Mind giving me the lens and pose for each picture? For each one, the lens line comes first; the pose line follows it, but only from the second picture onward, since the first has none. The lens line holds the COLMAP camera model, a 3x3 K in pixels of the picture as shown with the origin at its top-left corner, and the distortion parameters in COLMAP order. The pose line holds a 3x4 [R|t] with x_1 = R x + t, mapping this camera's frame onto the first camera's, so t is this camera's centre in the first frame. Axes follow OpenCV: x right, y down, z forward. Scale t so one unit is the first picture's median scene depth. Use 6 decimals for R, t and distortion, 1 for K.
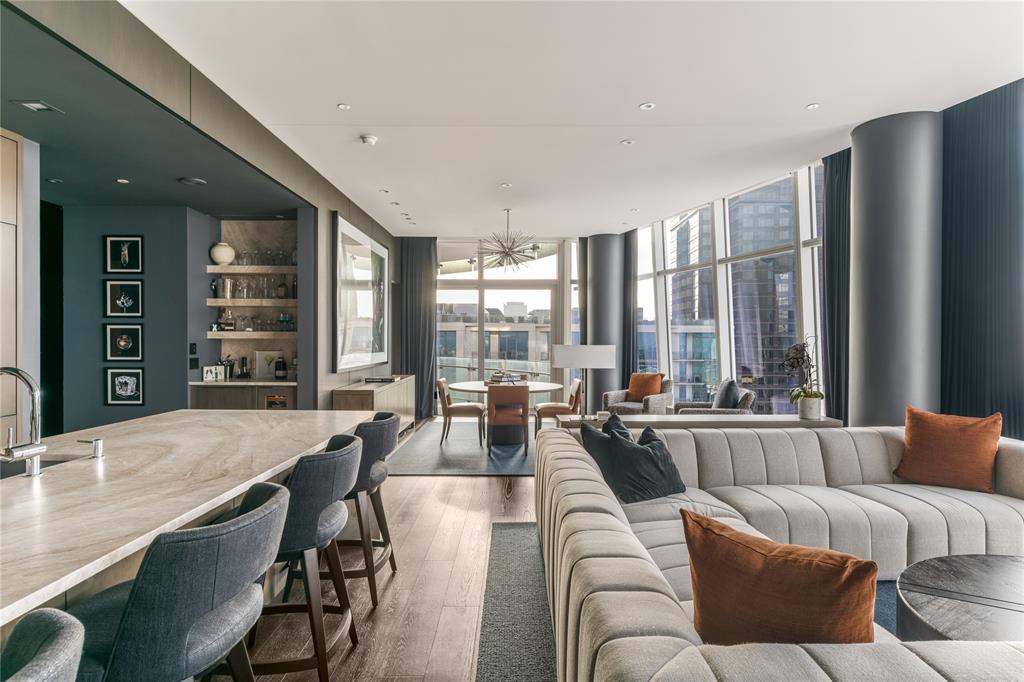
lens RADIAL K [[562.3, 0, 512.0], [0, 562.3, 341.0], [0, 0, 1]] dist [-0.001115, -0.001533]
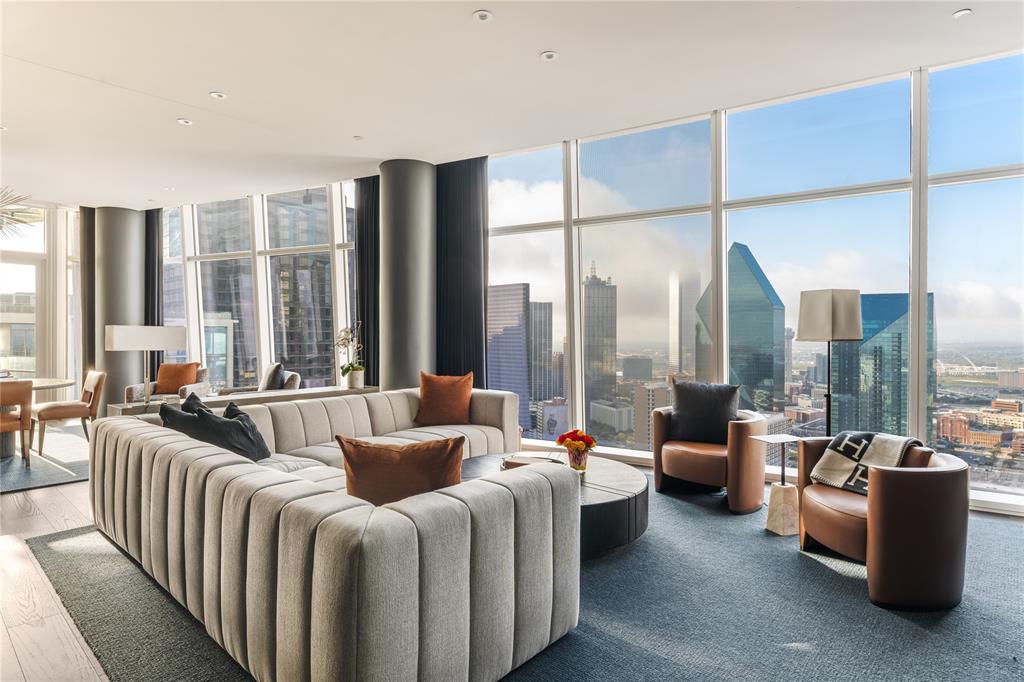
lens RADIAL K [[555.7, 0, 504.4], [0, 555.7, 337.5], [0, 0, 1]] dist [0.010133, -0.000445]
pose [[0.674734, -0.004996, 0.738044, -0.143850], [0.003179, 0.999987, 0.003863, 0.021347], [-0.738054, -0.000260, 0.674741, -0.068537]]
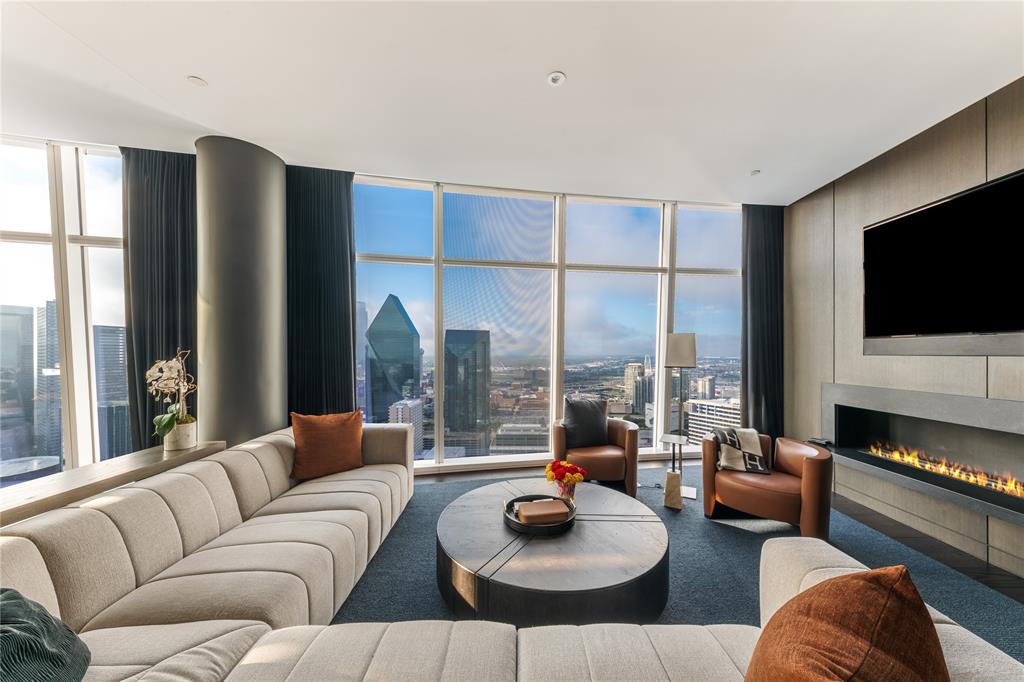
lens RADIAL K [[358.3, 0, 517.7], [0, 358.3, 353.9], [0, 0, 1]] dist [0.006567, -0.000106]
pose [[0.002818, -0.007209, 0.999970, -0.013447], [0.005307, 0.999960, 0.007194, -0.005674], [-0.999982, 0.005287, 0.002857, 0.451128]]
